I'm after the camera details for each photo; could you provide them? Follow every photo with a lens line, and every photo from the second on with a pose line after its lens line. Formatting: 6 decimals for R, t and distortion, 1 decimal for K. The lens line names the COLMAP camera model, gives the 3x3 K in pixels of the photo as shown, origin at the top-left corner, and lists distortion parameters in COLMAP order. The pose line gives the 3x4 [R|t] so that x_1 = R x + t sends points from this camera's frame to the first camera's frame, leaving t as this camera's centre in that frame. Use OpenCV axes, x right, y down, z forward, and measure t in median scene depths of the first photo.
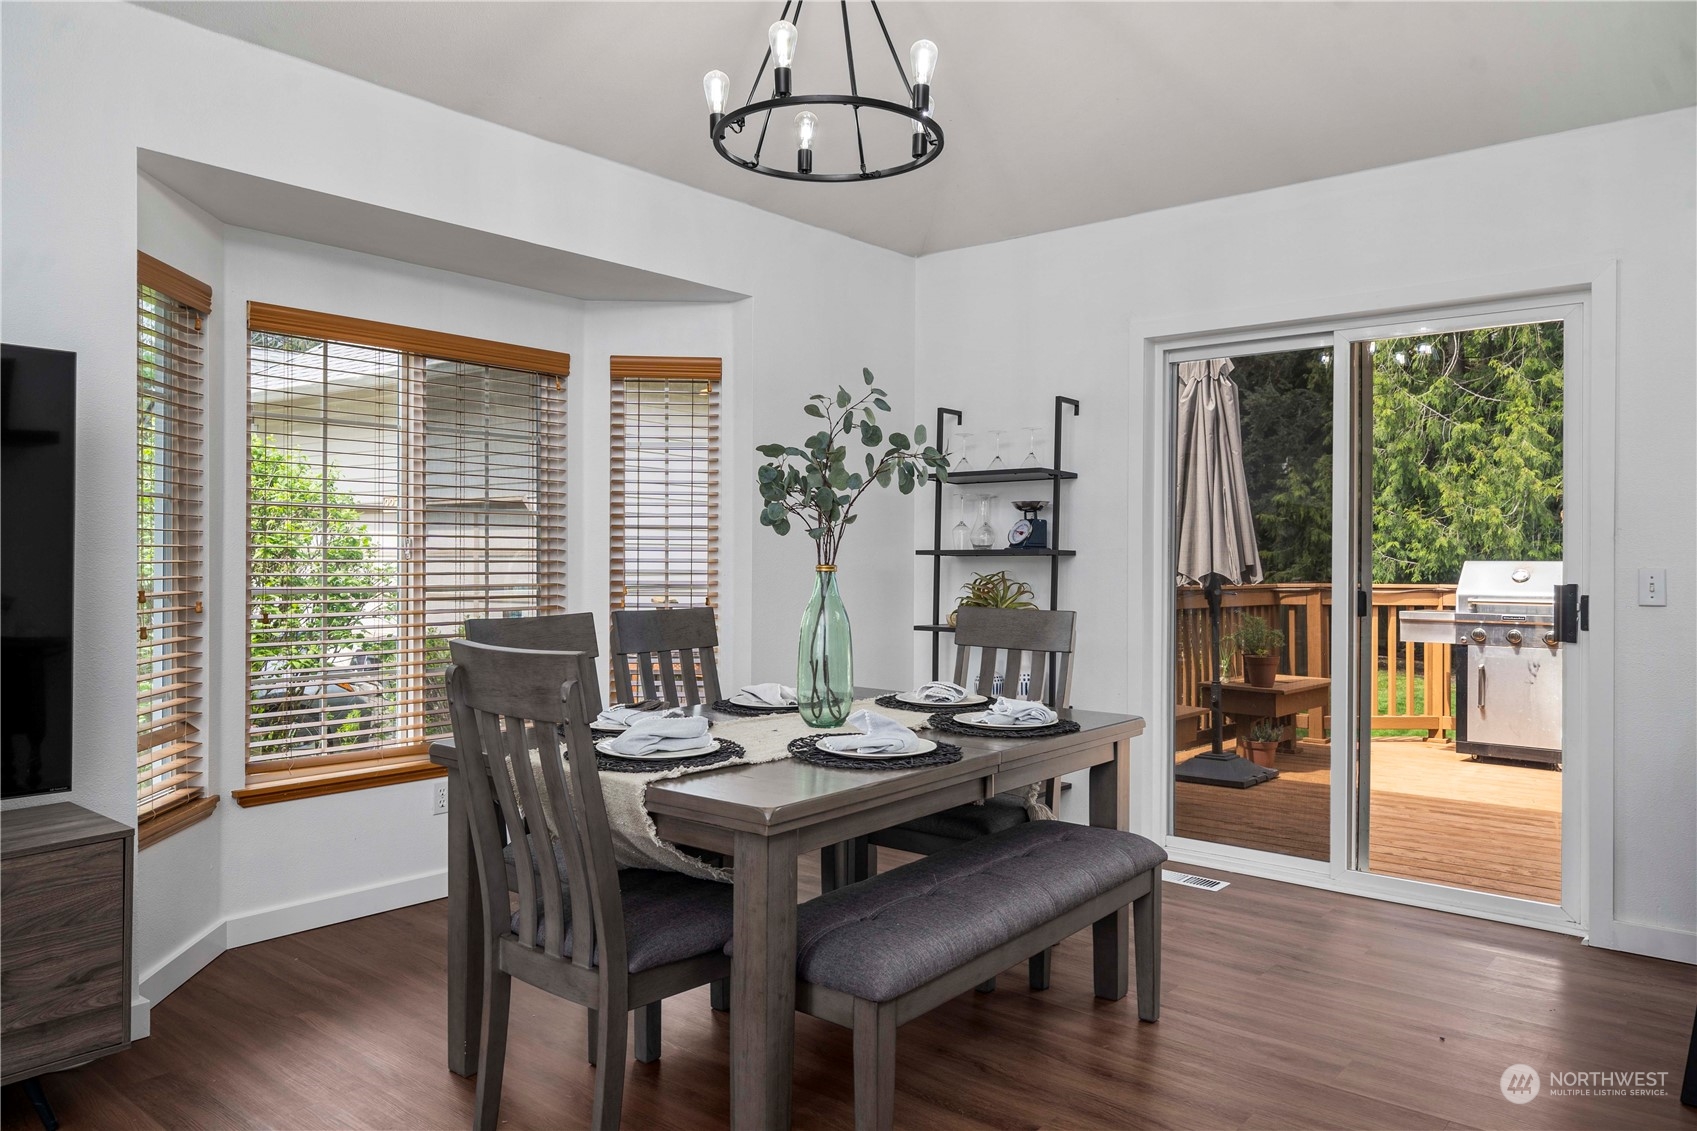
lens RADIAL K [[1140.7, 0, 847.8], [0, 1140.7, 563.7], [0, 0, 1]] dist [-0.002603, -0.000658]
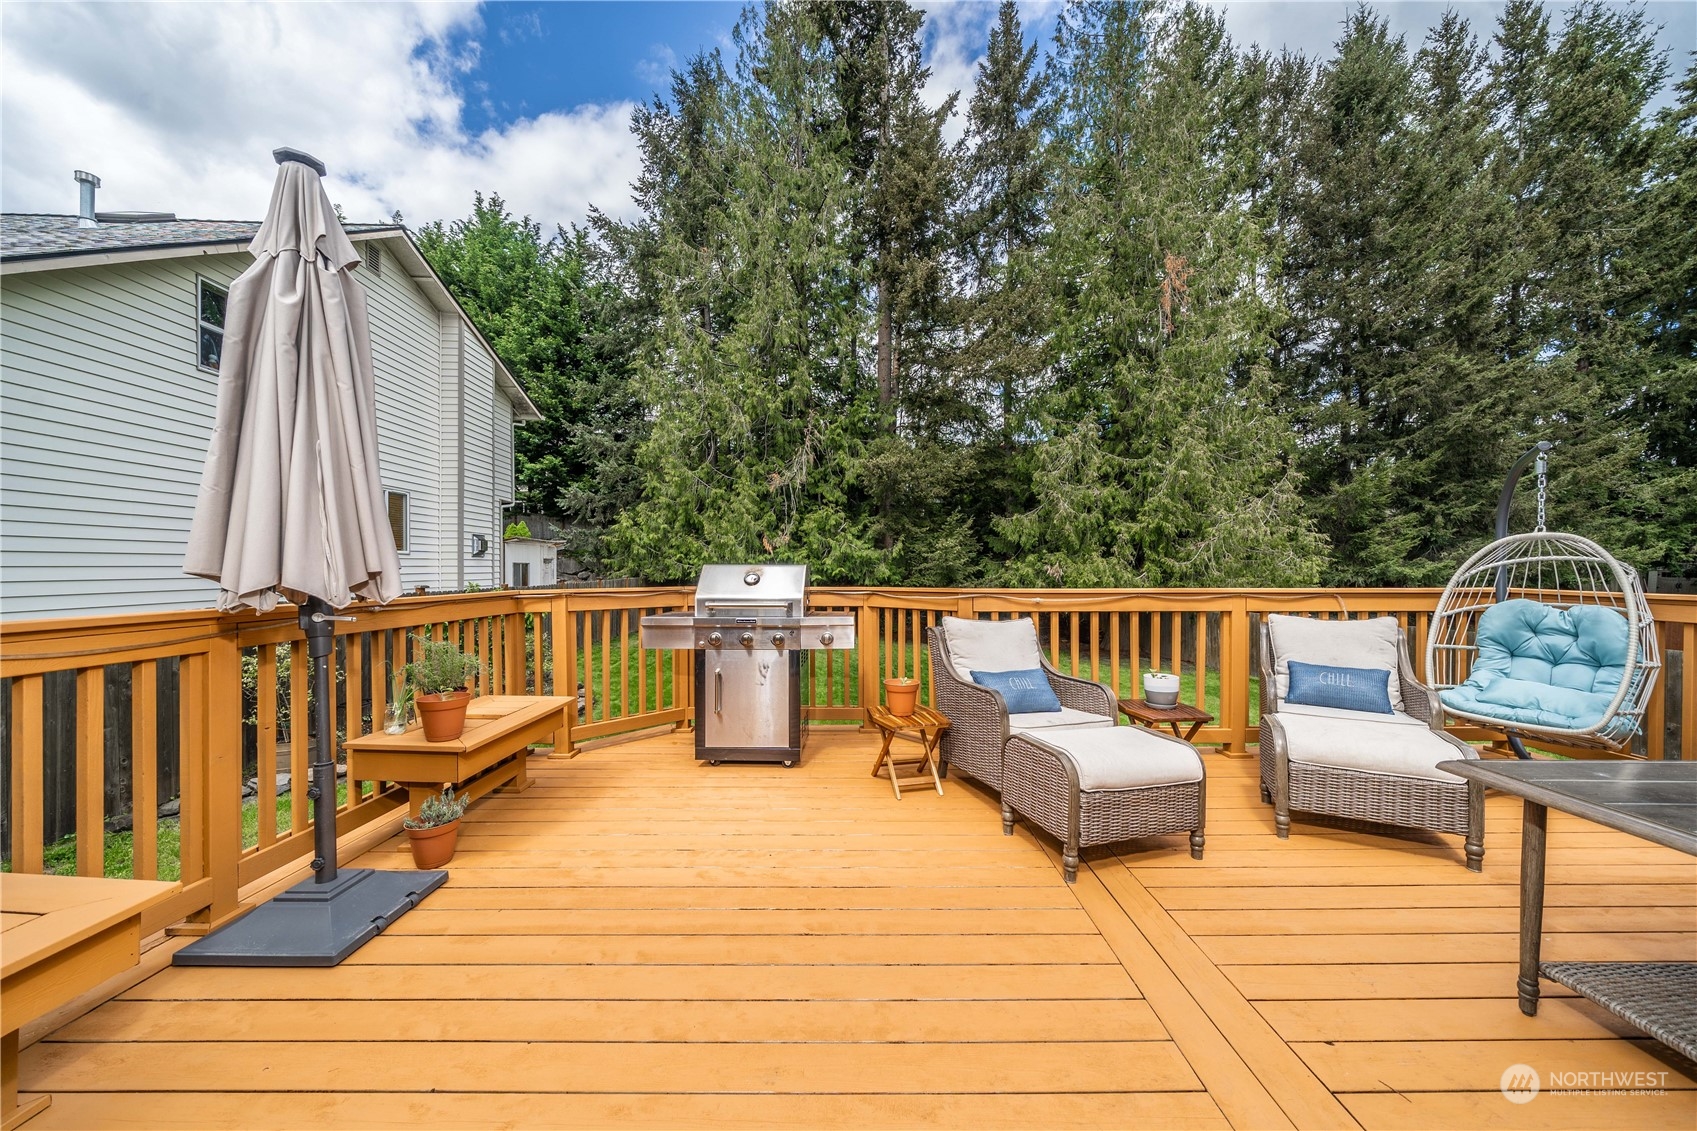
lens RADIAL K [[598.0, 0, 839.4], [0, 598.0, 570.4], [0, 0, 1]] dist [0.000242, -0.000091]
pose [[0.768869, -0.007914, 0.639357, 0.094281], [0.004101, 0.999964, 0.007445, -0.000287], [-0.639393, -0.003102, 0.768874, 0.164506]]
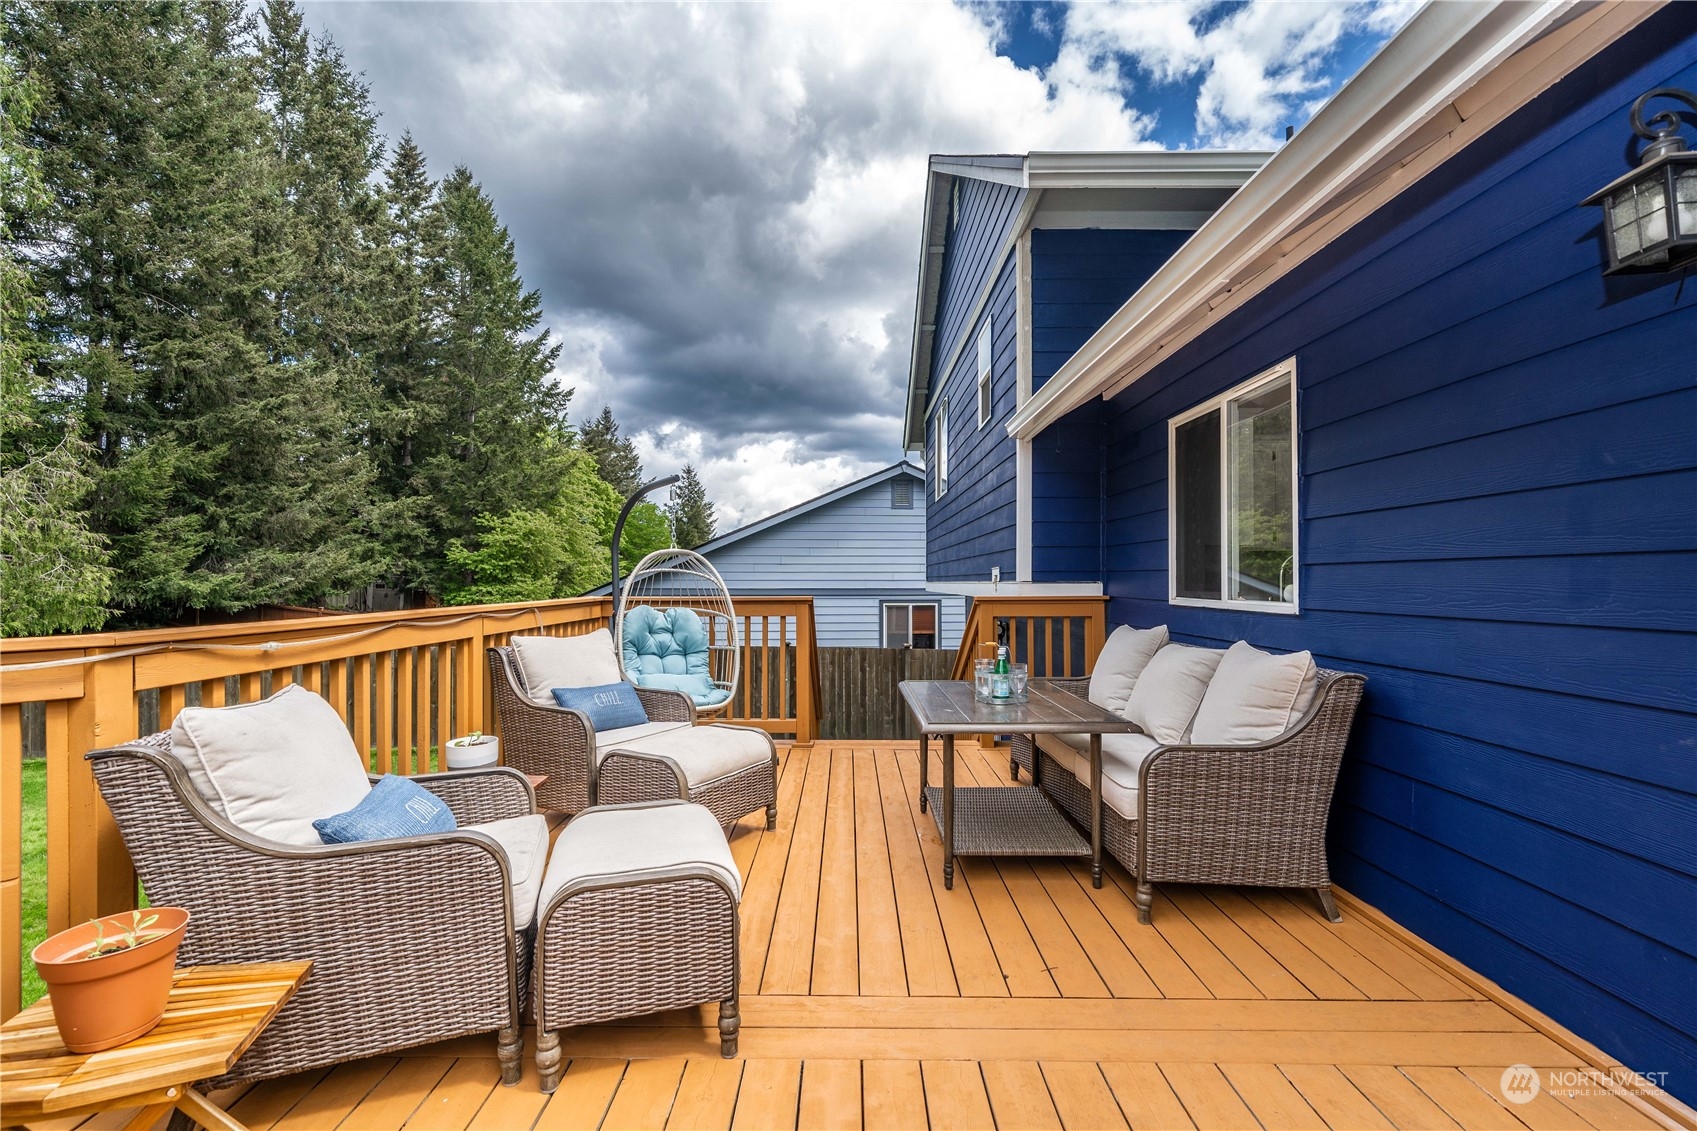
lens RADIAL K [[762.7, 0, 806.3], [0, 762.7, 570.3], [0, 0, 1]] dist [-0.003253, 0.002301]
pose [[-0.643618, 0.006798, 0.765317, 0.121696], [0.002483, 0.999974, -0.006795, 0.000226], [-0.765343, -0.002473, -0.643618, 0.281753]]
